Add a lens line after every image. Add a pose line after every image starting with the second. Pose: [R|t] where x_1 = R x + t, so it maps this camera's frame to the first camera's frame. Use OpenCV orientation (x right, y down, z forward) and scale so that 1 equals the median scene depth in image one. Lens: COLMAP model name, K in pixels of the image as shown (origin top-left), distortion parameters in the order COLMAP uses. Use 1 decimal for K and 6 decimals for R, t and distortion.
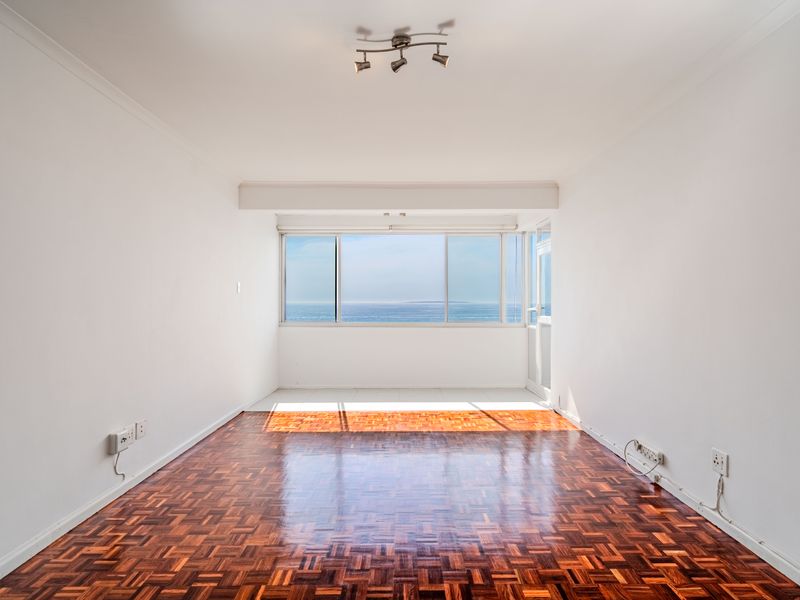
lens RADIAL K [[472.2, 0, 408.4], [0, 472.2, 299.9], [0, 0, 1]] dist [0.003993, 0.001564]
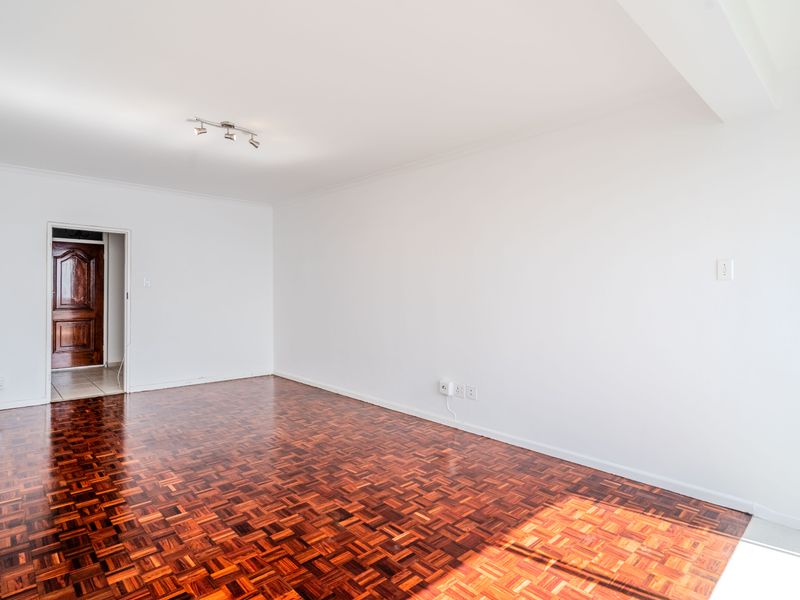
lens RADIAL K [[439.1, 0, 402.9], [0, 439.1, 282.8], [0, 0, 1]] dist [0.000360, 0.001347]
pose [[-0.742961, -0.016082, -0.669141, 0.373164], [0.002489, 0.999638, -0.026788, 0.006285], [0.669330, -0.021567, -0.742652, 1.736465]]
